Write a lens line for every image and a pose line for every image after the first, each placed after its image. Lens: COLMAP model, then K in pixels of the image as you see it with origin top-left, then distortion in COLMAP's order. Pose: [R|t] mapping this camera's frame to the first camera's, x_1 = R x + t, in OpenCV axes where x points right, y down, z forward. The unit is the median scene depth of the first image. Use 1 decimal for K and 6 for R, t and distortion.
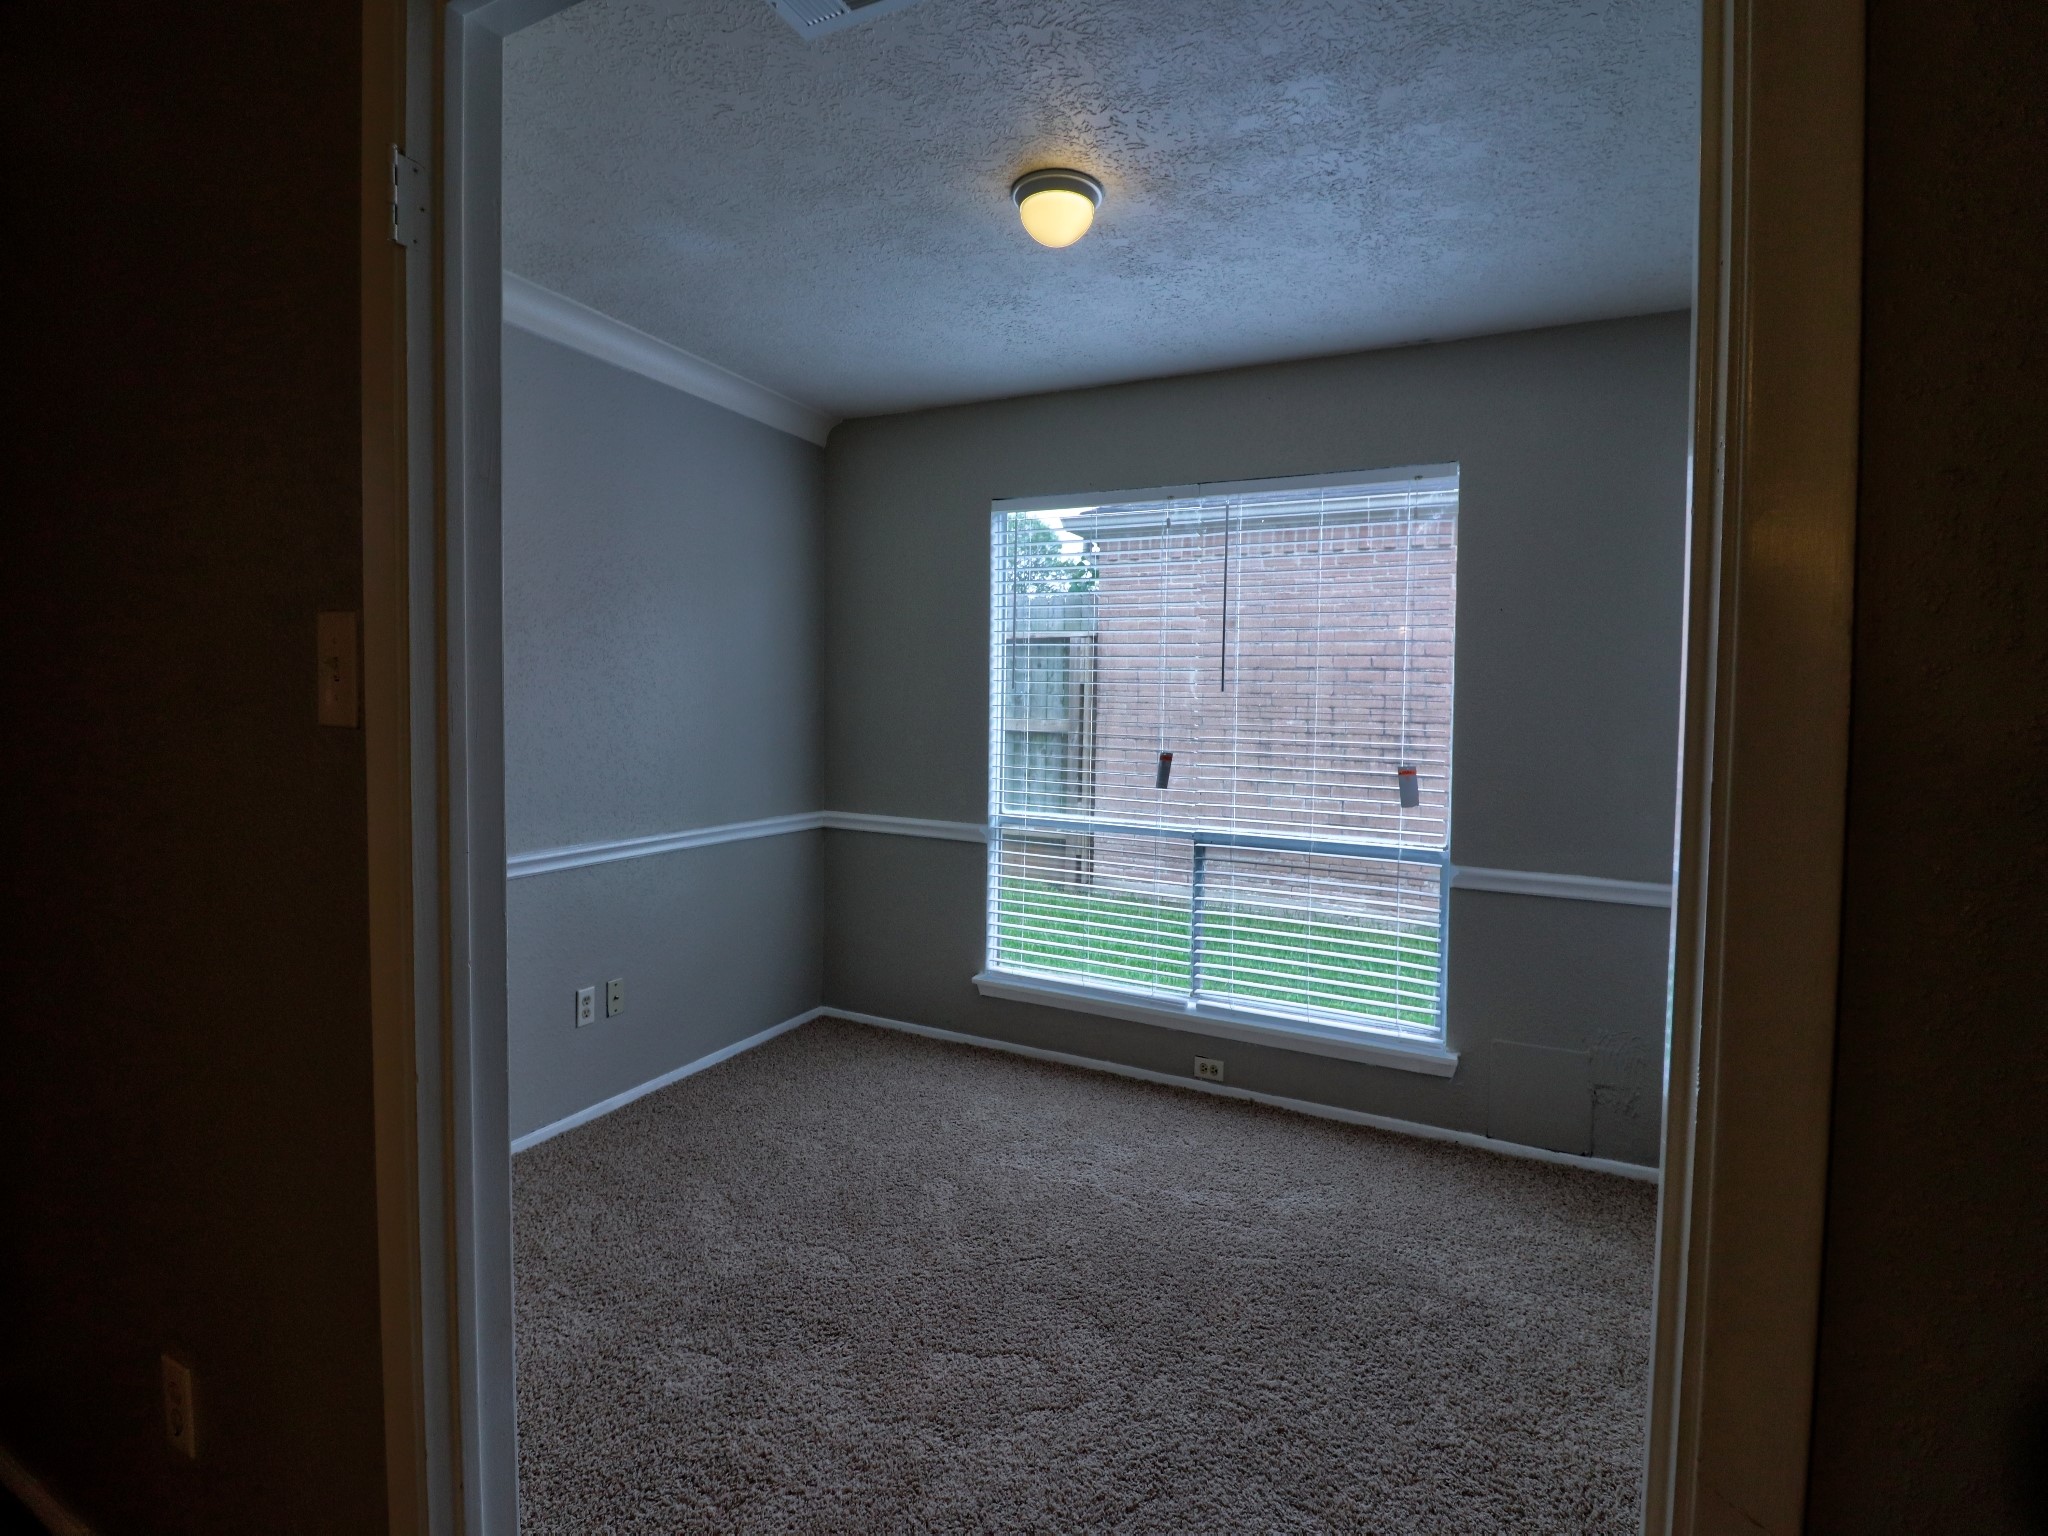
lens RADIAL K [[947.9, 0, 1040.2], [0, 947.9, 735.3], [0, 0, 1]] dist [0.002622, -0.012947]
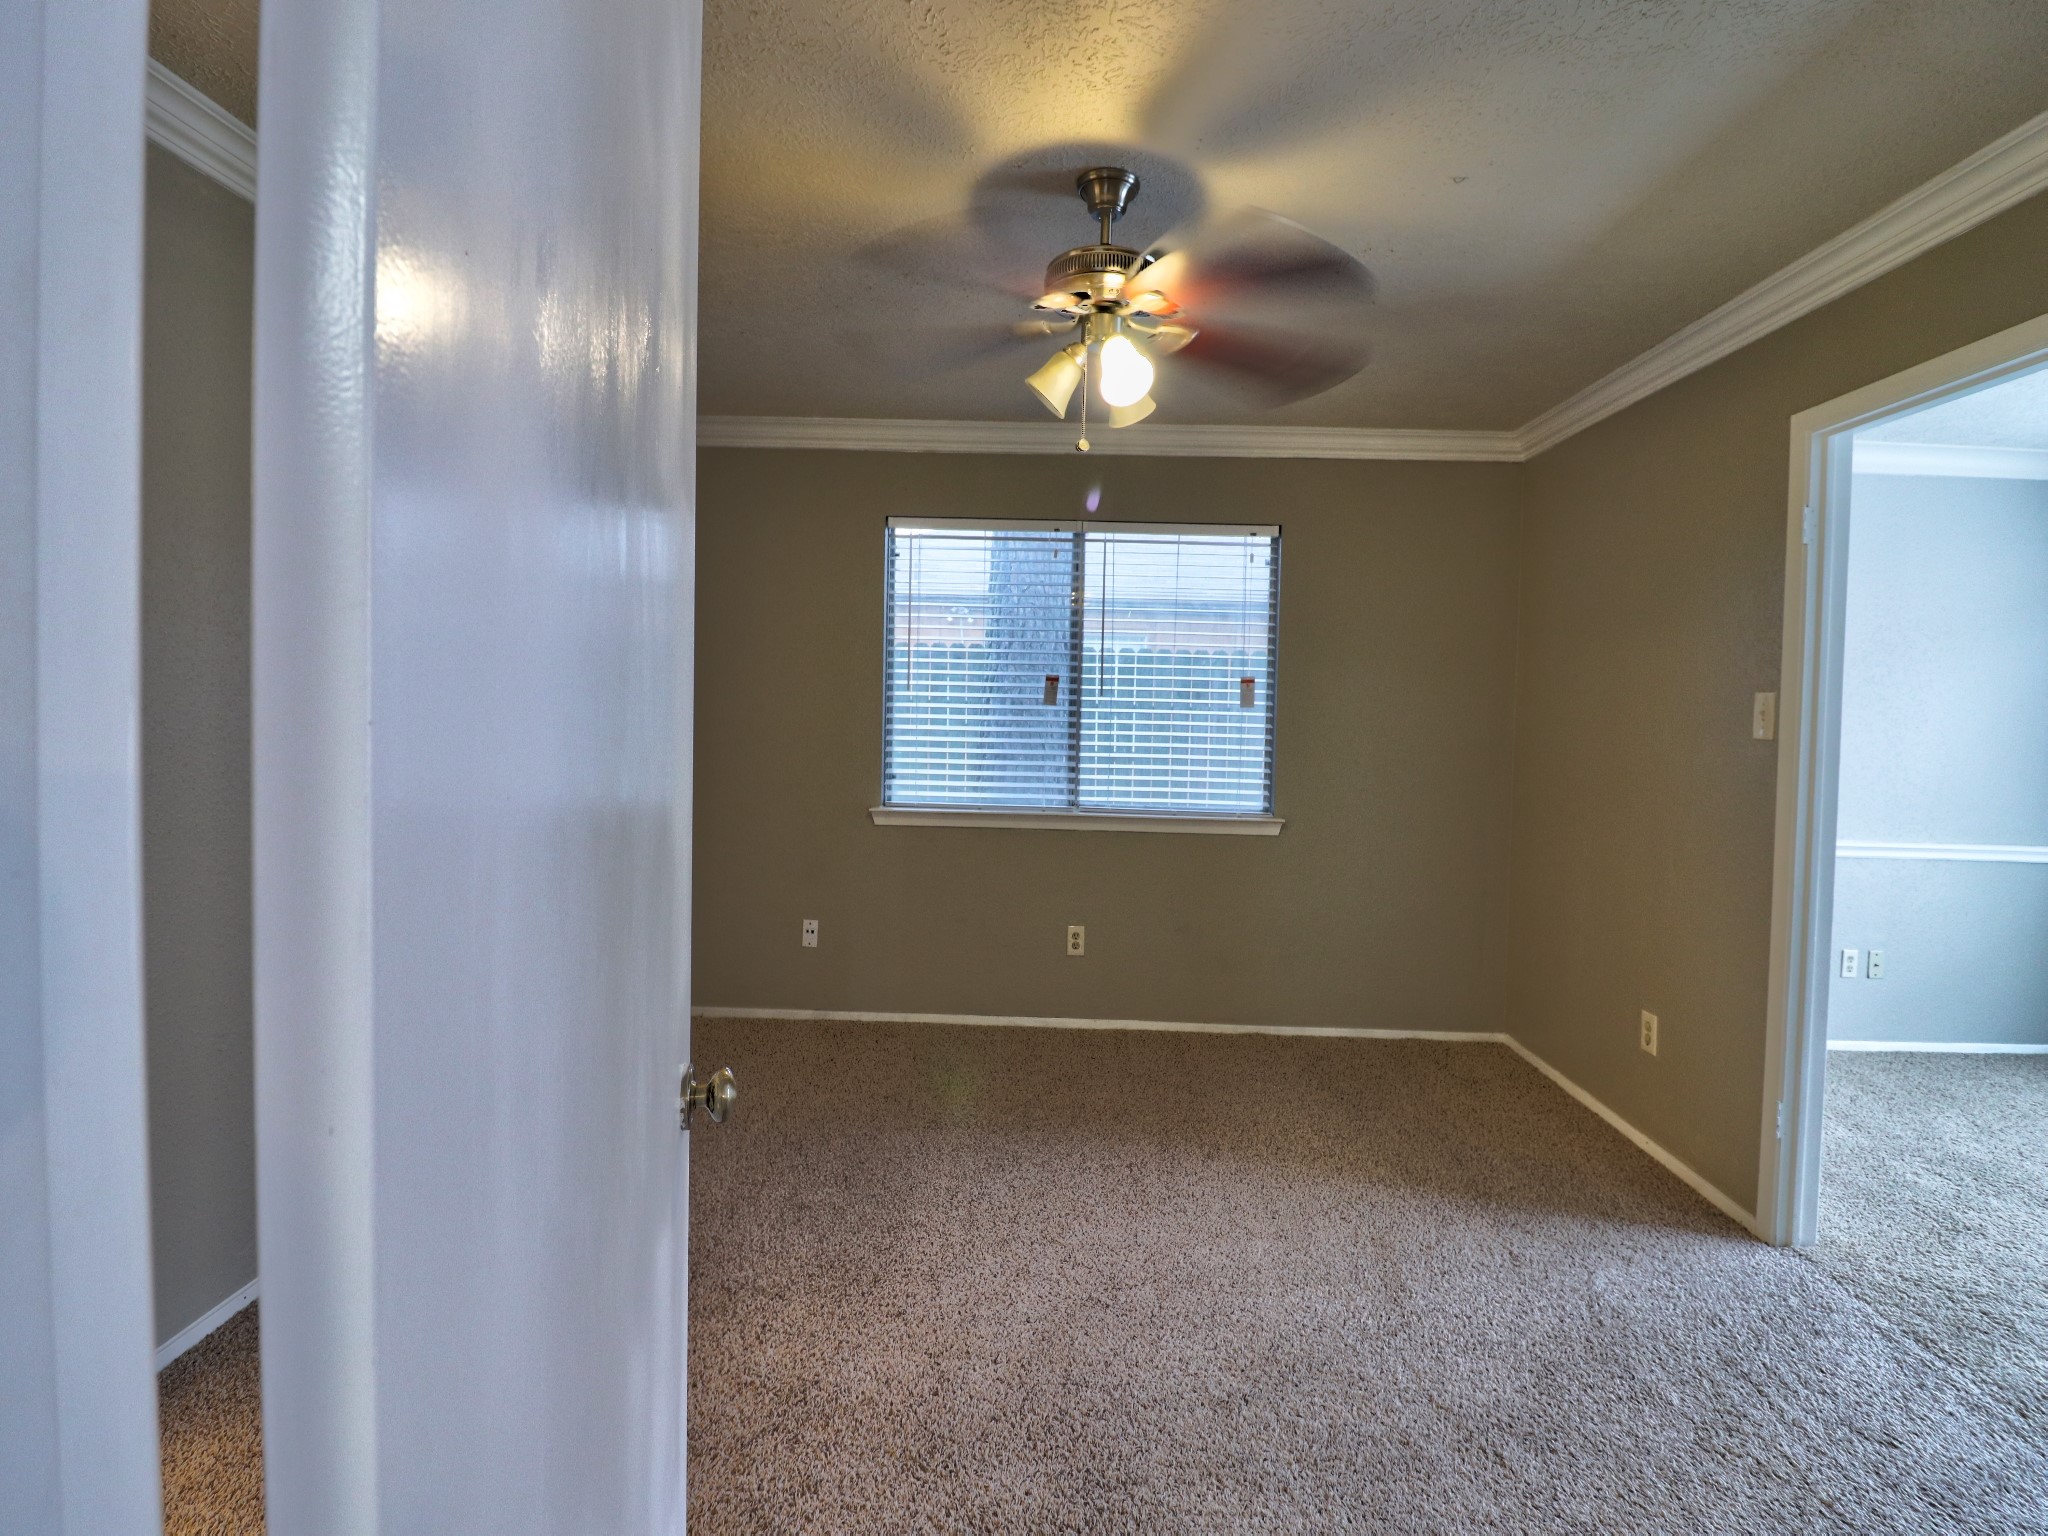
lens RADIAL K [[947.9, 0, 1040.2], [0, 947.9, 735.3], [0, 0, 1]] dist [0.002622, -0.012947]
pose [[0.414798, 0.021579, -0.909658, 0.290516], [-0.052993, 0.998595, -0.000476, 0.033328], [0.908369, 0.048403, 0.415358, -0.707830]]
